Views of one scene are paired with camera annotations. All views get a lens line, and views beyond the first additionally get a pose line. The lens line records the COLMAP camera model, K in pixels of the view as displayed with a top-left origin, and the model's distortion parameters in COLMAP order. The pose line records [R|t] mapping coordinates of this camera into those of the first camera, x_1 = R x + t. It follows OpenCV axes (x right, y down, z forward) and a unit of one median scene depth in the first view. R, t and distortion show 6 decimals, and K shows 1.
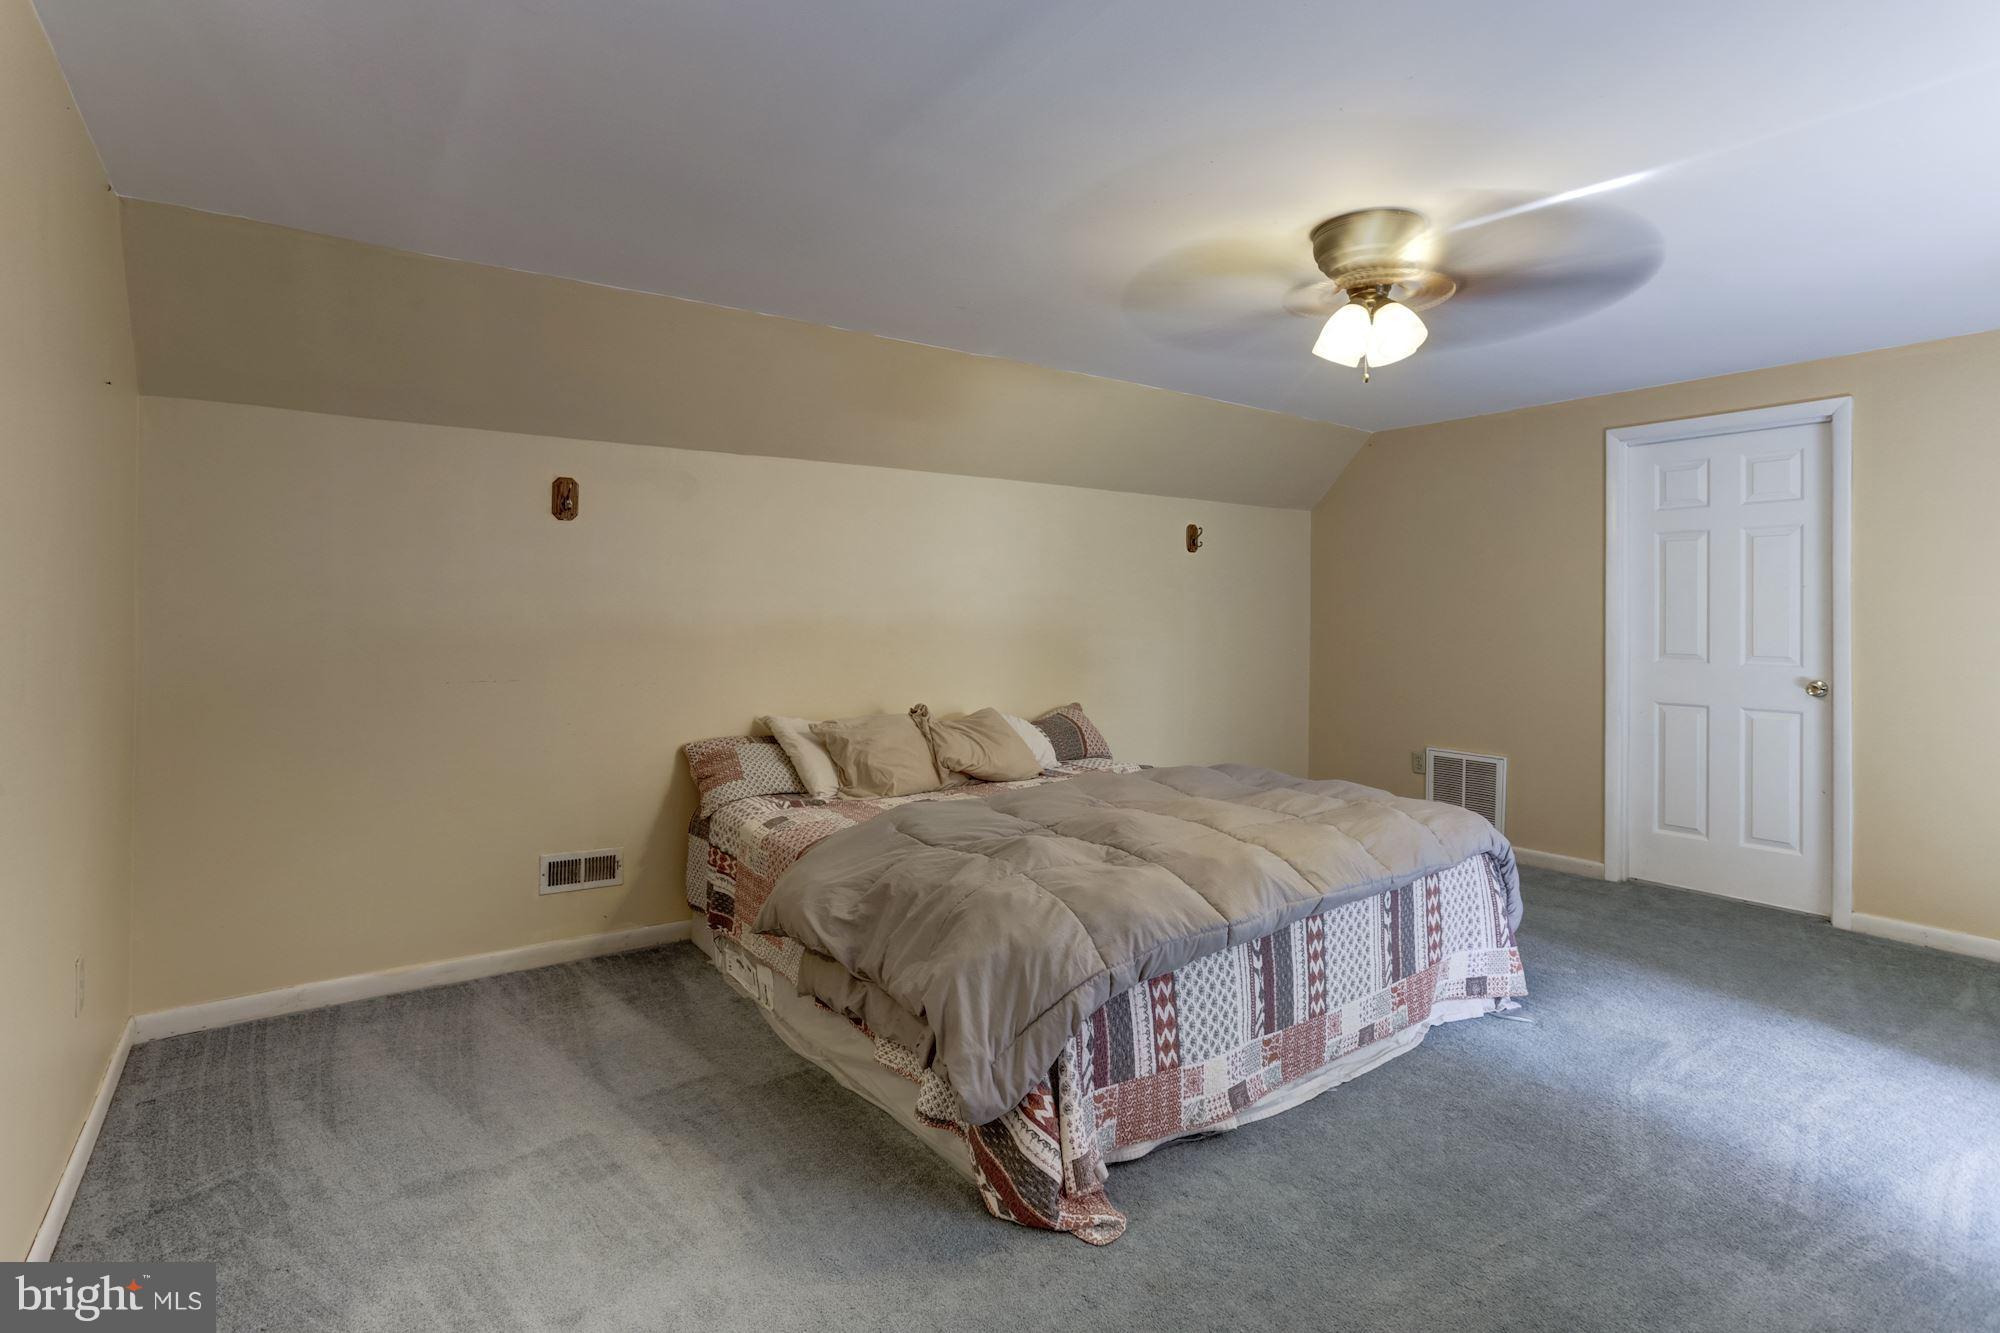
lens RADIAL K [[1003.8, 0, 999.4], [0, 1003.8, 620.7], [0, 0, 1]] dist [-0.059115, 0.040543]
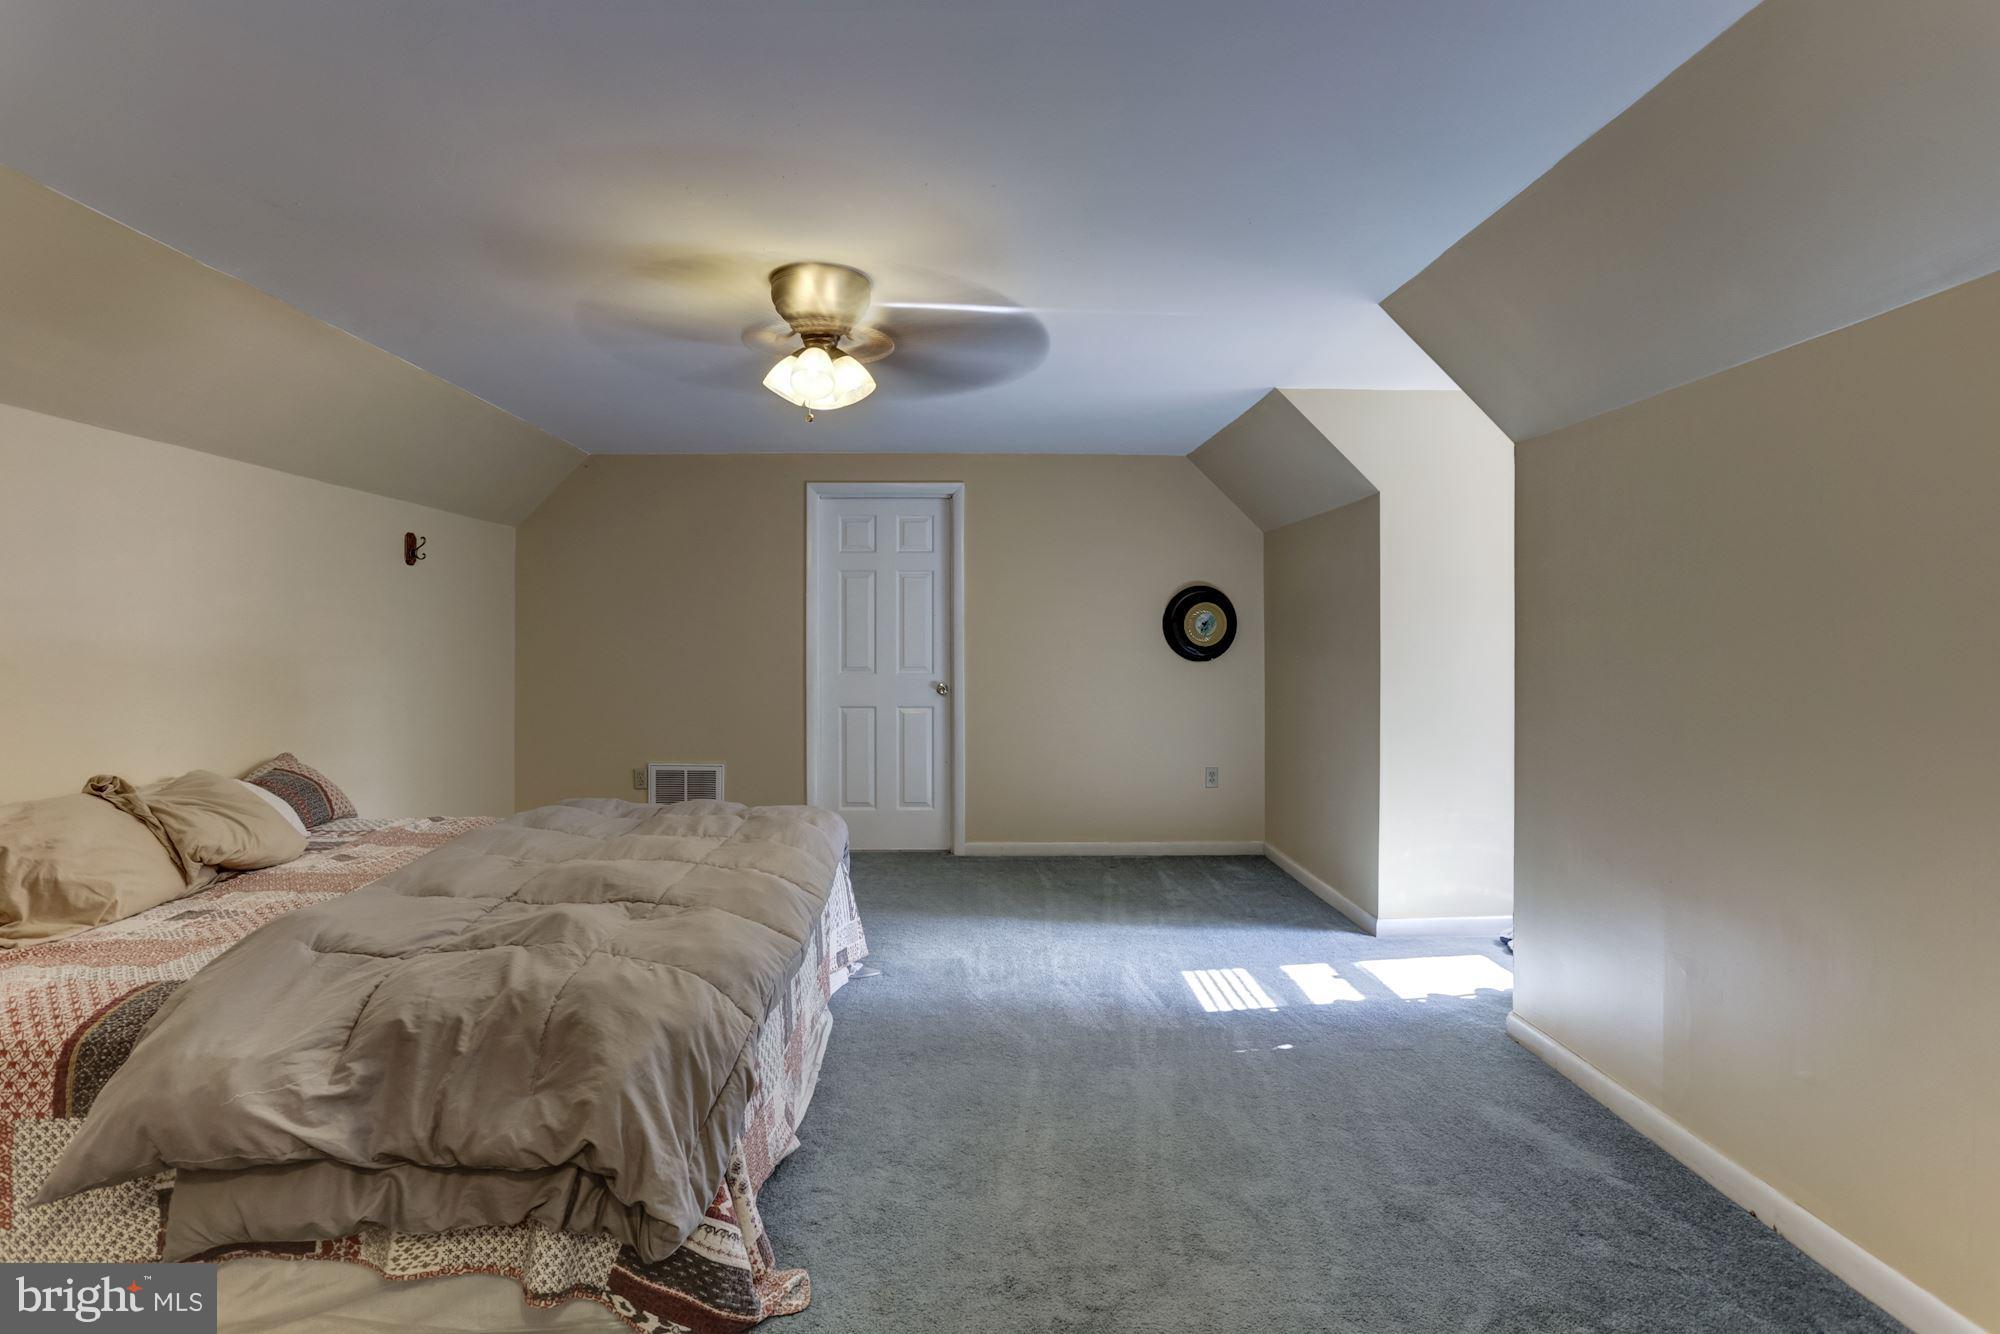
lens RADIAL K [[970.5, 0, 990.0], [0, 970.5, 650.0], [0, 0, 1]] dist [-0.058004, 0.037047]
pose [[0.556494, -0.014356, 0.830727, -0.360112], [0.006846, 0.999896, 0.012693, -0.004070], [-0.830823, -0.001377, 0.556535, 0.229890]]
